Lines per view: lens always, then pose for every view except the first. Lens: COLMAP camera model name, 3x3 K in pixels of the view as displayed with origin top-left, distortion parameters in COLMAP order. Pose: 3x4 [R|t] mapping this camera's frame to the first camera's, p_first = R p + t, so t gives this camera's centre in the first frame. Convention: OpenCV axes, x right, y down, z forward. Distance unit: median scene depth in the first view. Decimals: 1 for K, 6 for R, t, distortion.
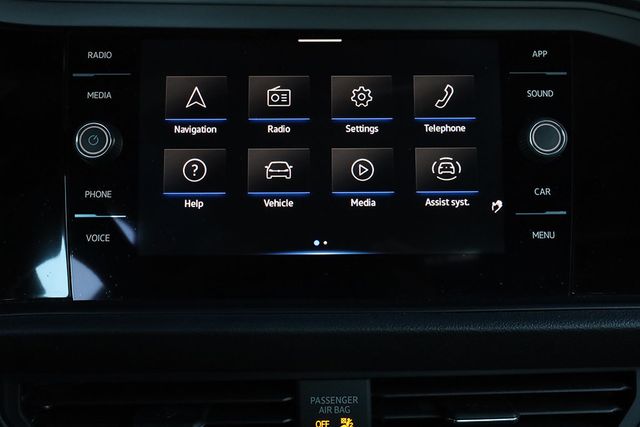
lens RADIAL K [[583.0, 0, 323.7], [0, 583.0, 214.6], [0, 0, 1]] dist [-0.010159, 0.000000]
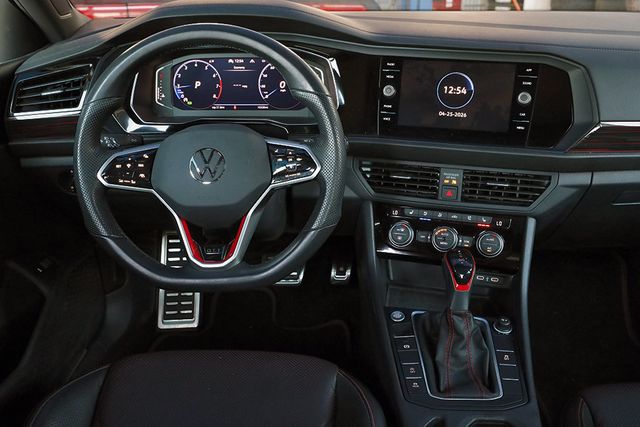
lens RADIAL K [[600.0, 0, 317.1], [0, 600.0, 213.9], [0, 0, 1]] dist [0.006892, 0.000000]
pose [[0.956673, 0.114484, -0.267714, 0.239919], [-0.071167, 0.983509, 0.166269, 0.030695], [0.282335, -0.140013, 0.949043, -2.592564]]
